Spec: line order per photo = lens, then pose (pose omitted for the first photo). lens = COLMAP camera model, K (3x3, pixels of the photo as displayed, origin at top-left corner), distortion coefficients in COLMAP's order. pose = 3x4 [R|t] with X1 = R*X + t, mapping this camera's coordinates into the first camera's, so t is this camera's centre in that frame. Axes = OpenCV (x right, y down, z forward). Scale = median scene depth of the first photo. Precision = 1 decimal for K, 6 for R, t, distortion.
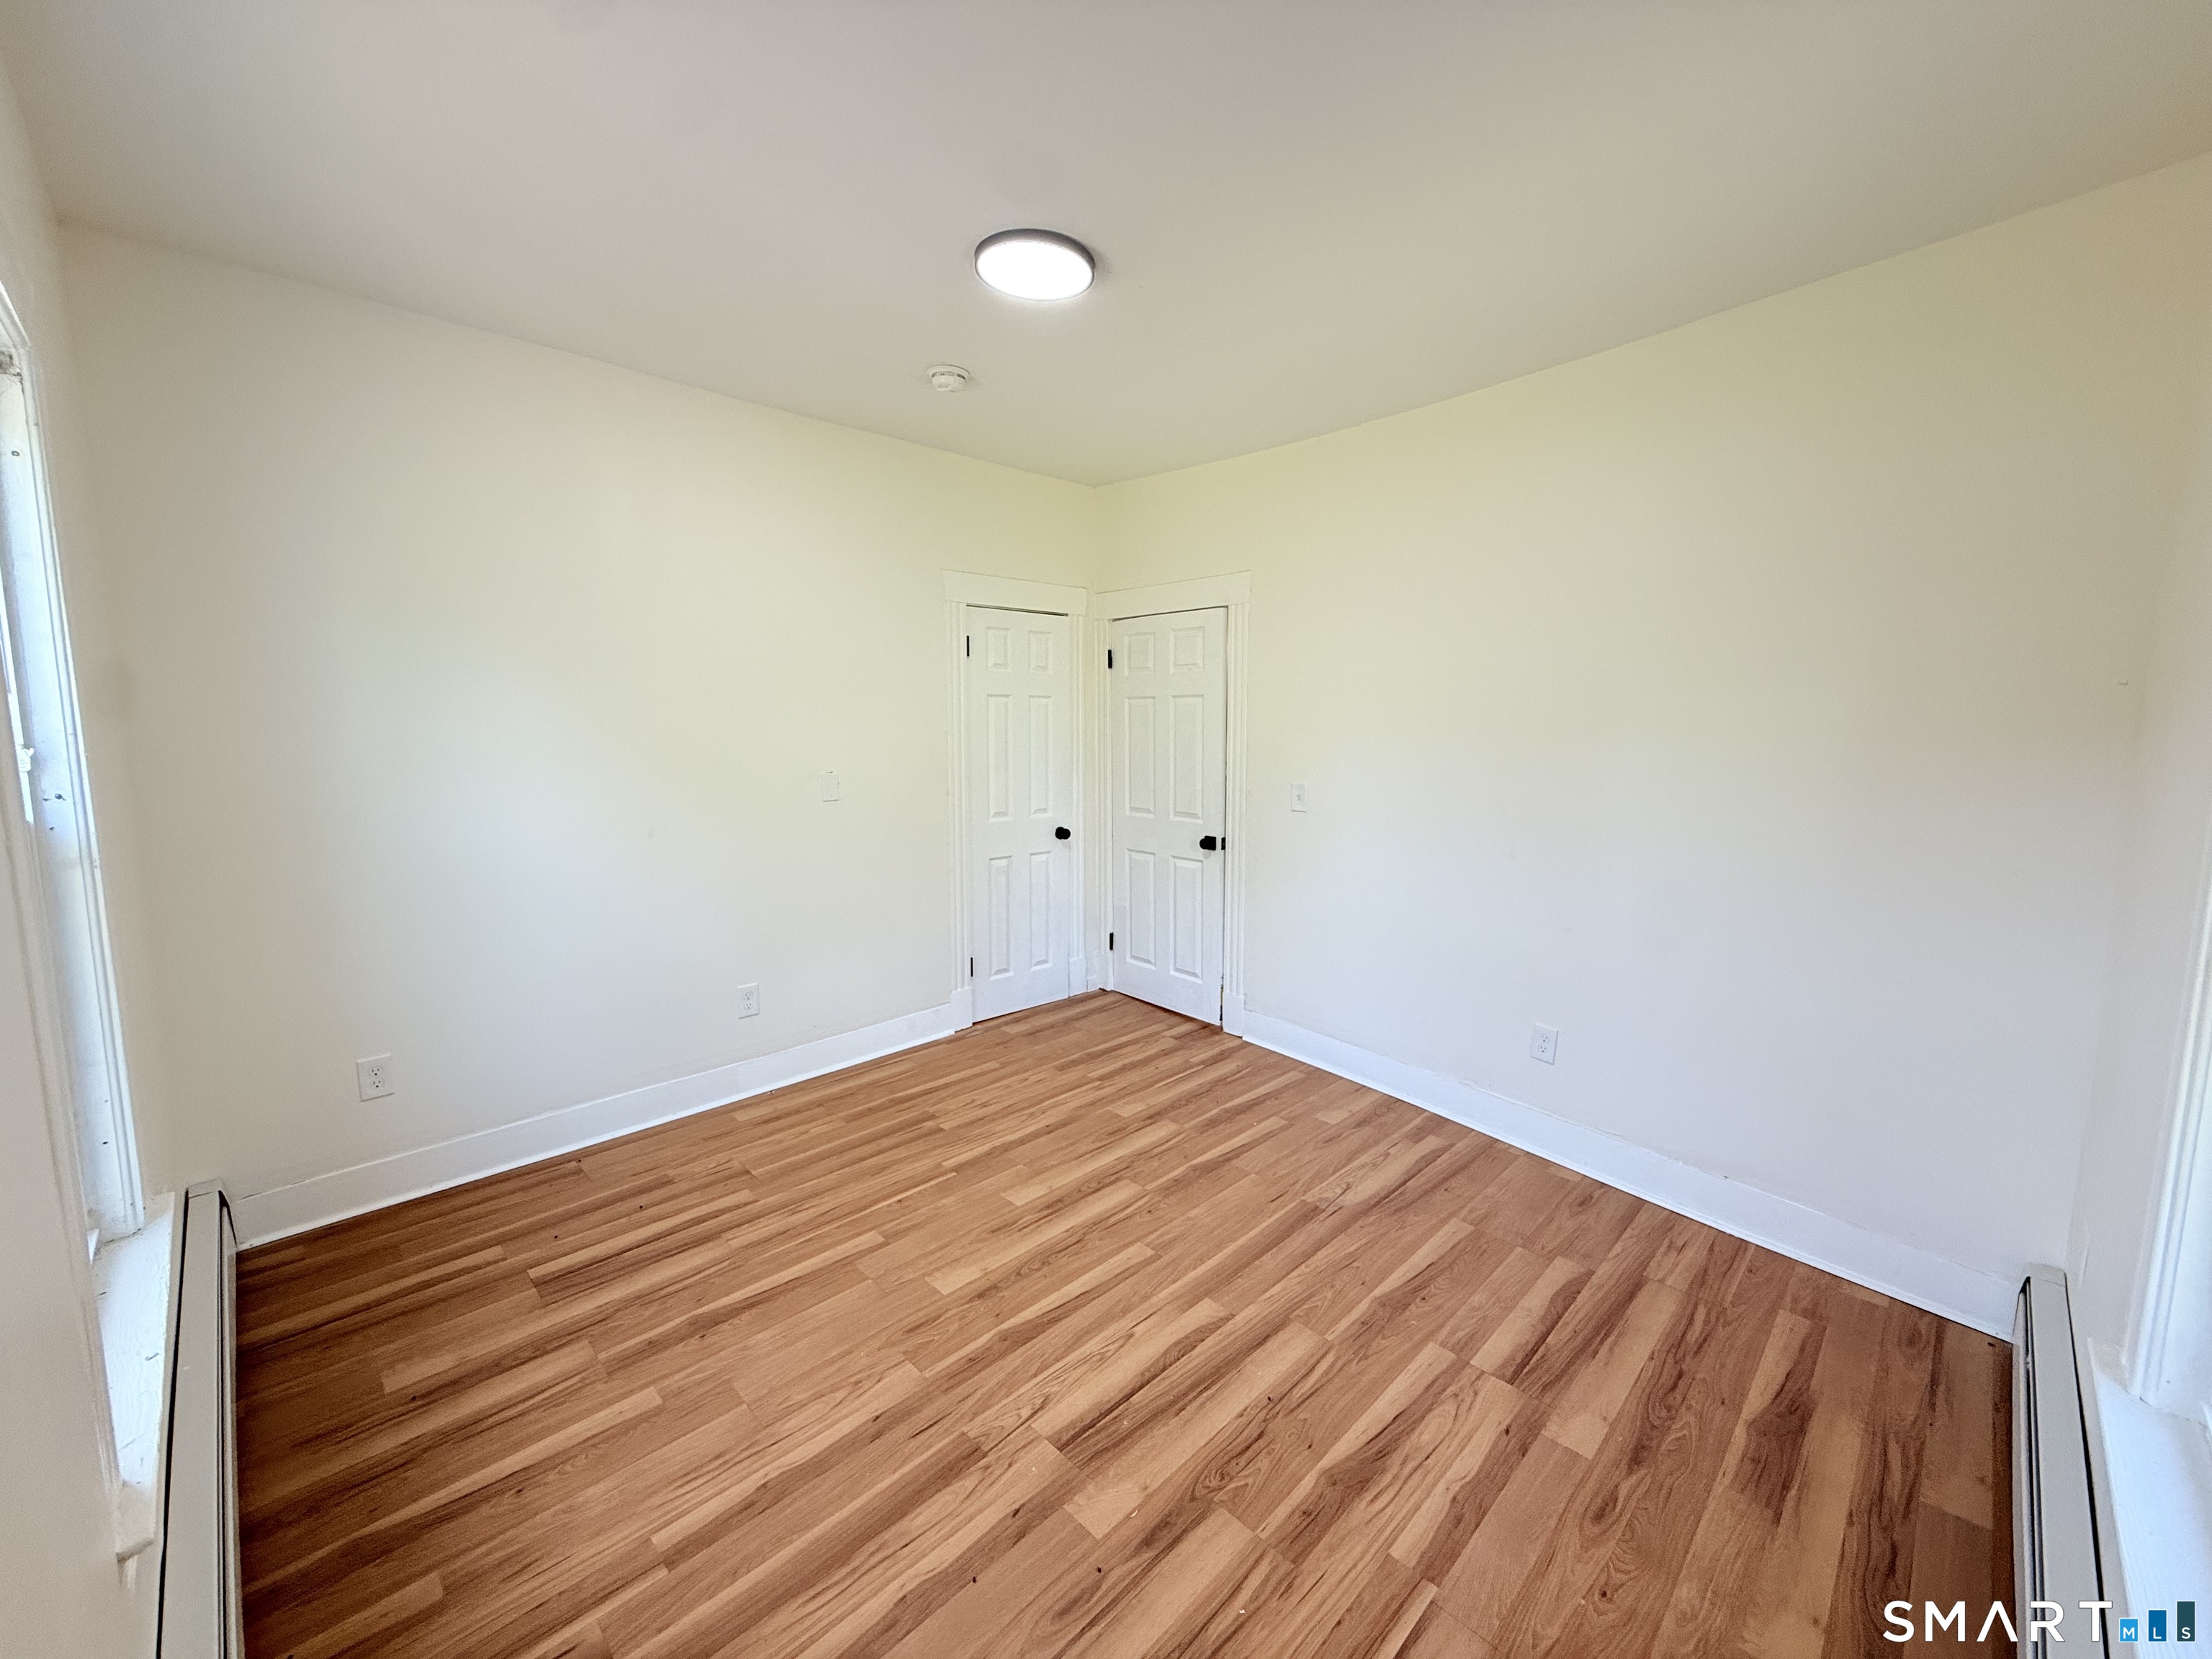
lens RADIAL K [[881.5, 0, 1106.0], [0, 881.5, 829.5], [0, 0, 1]] dist [0.000134, 0.000150]
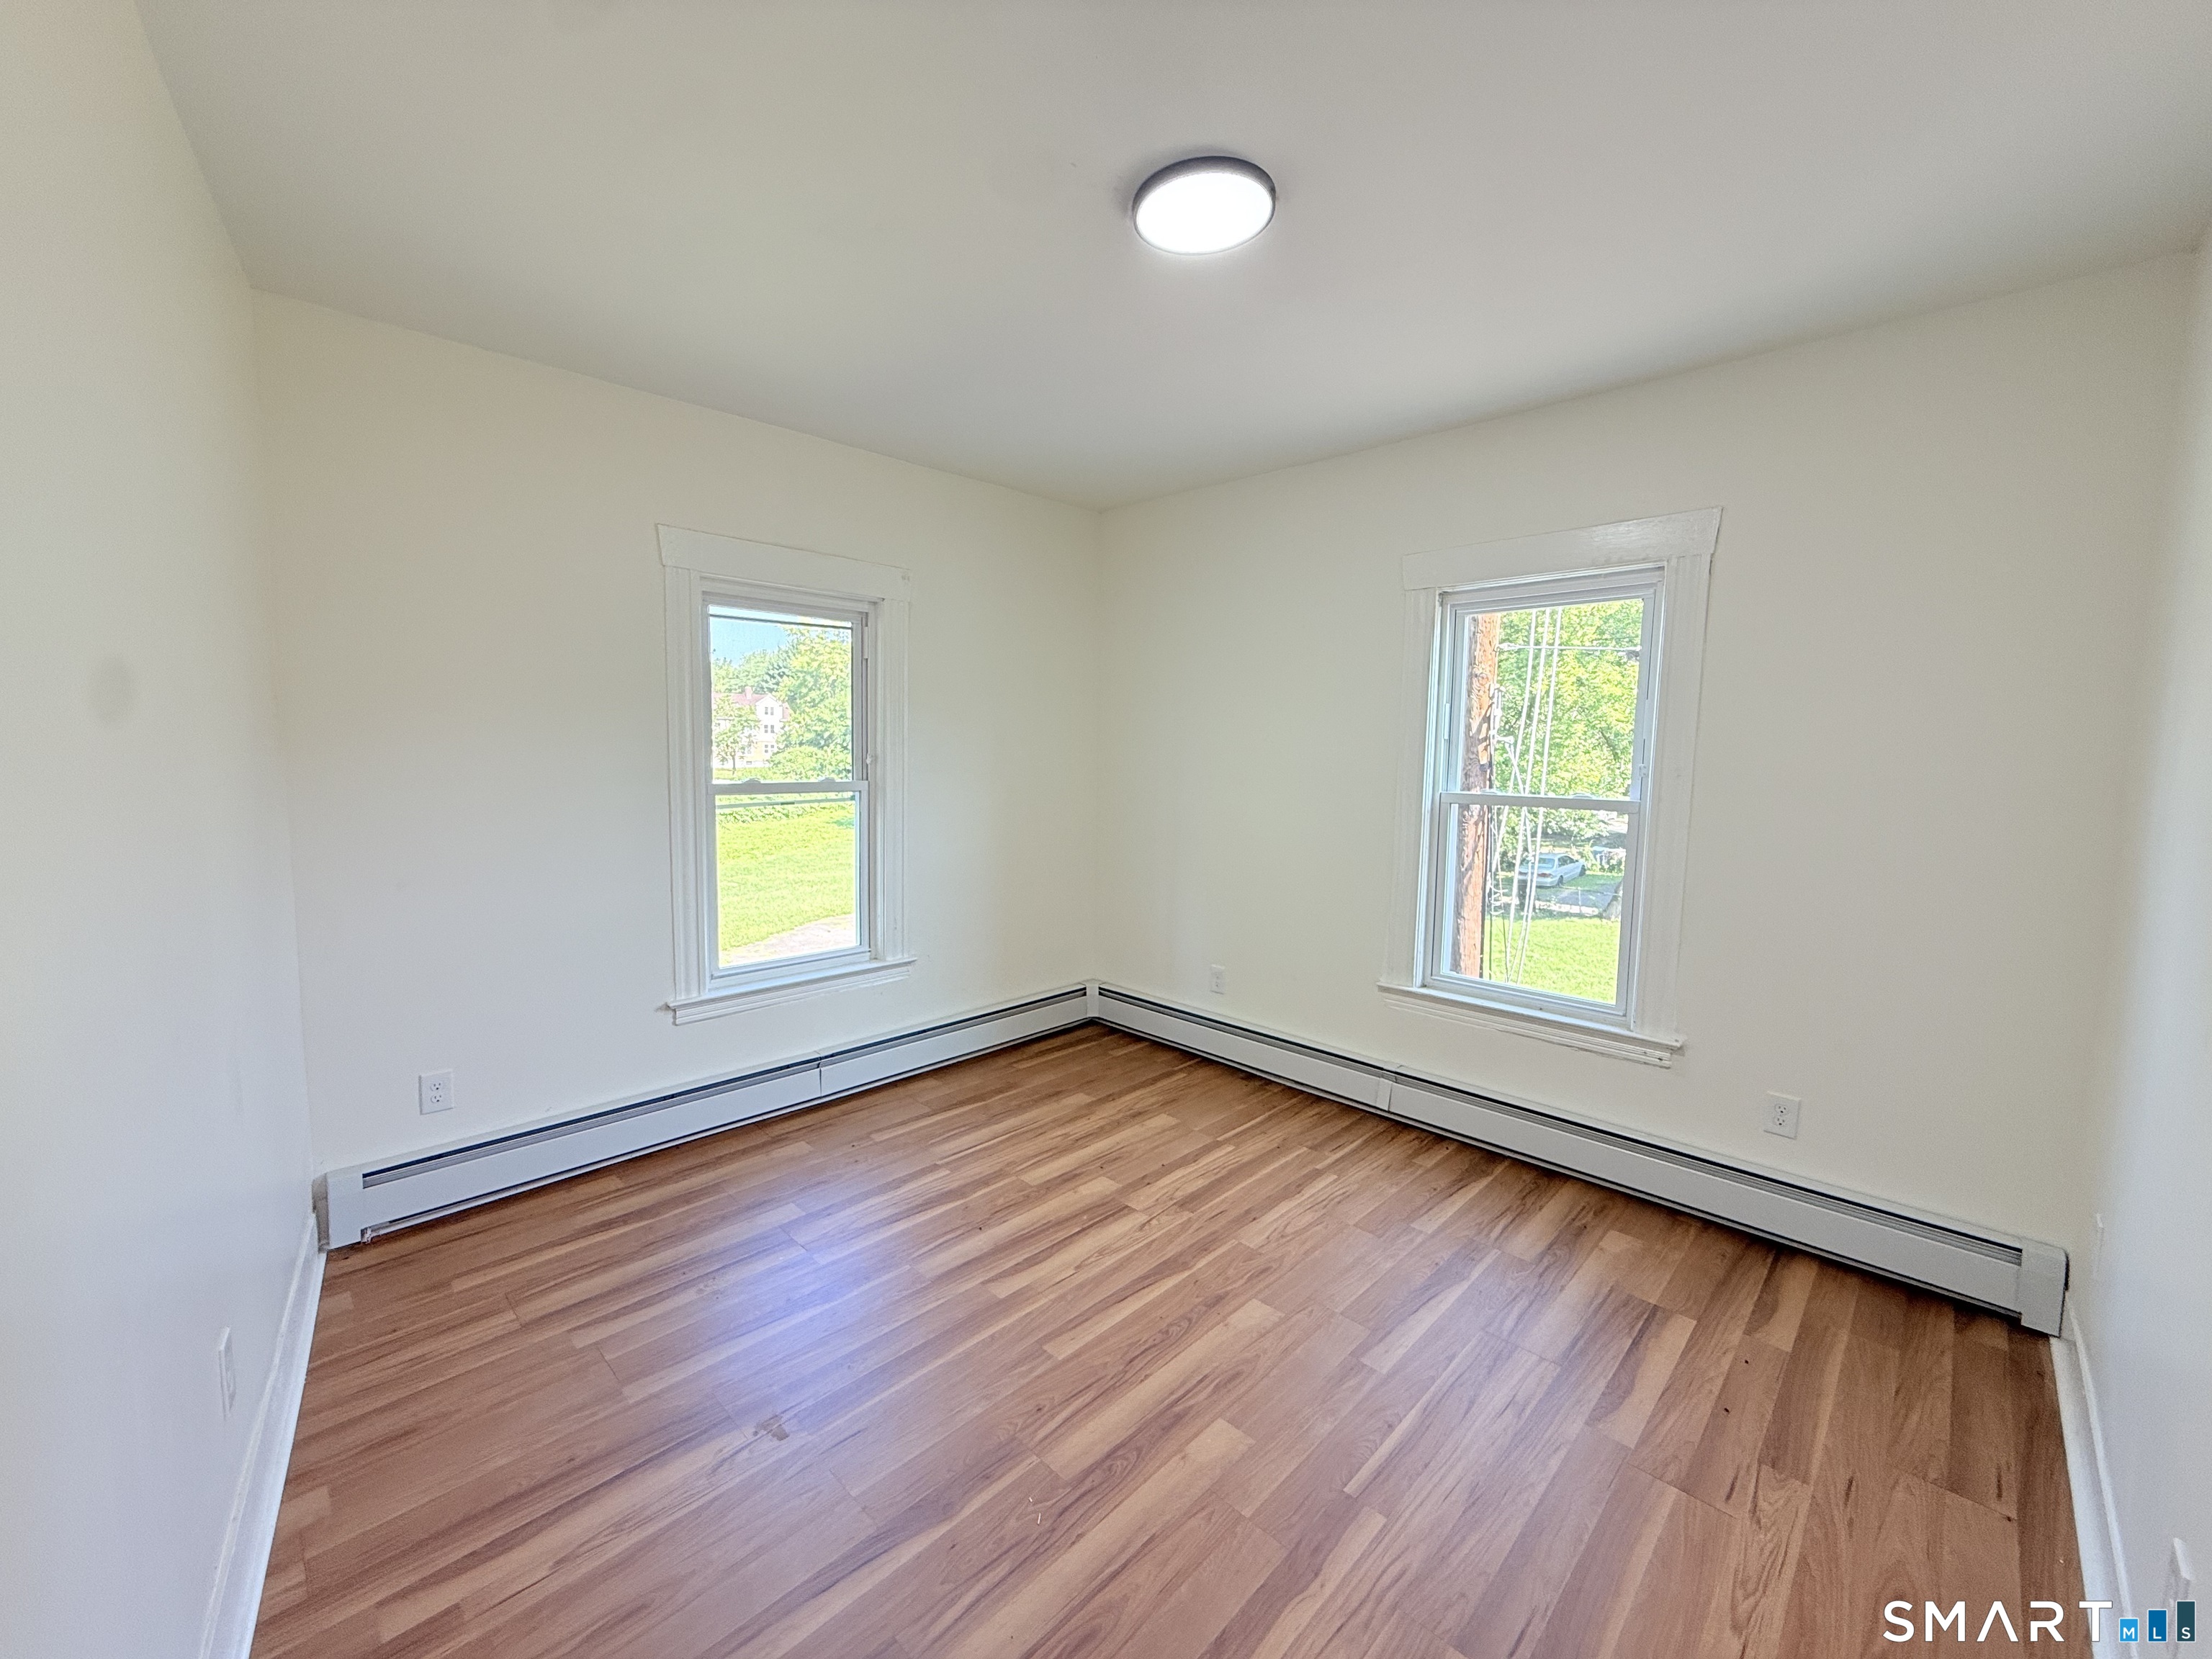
lens RADIAL K [[881.5, 0, 1106.0], [0, 881.5, 829.5], [0, 0, 1]] dist [0.000134, 0.000150]
pose [[-0.999791, -0.016512, -0.012060, 0.013390], [-0.018749, 0.975656, 0.218502, -0.237471], [0.008158, 0.218683, -0.975762, 1.932578]]
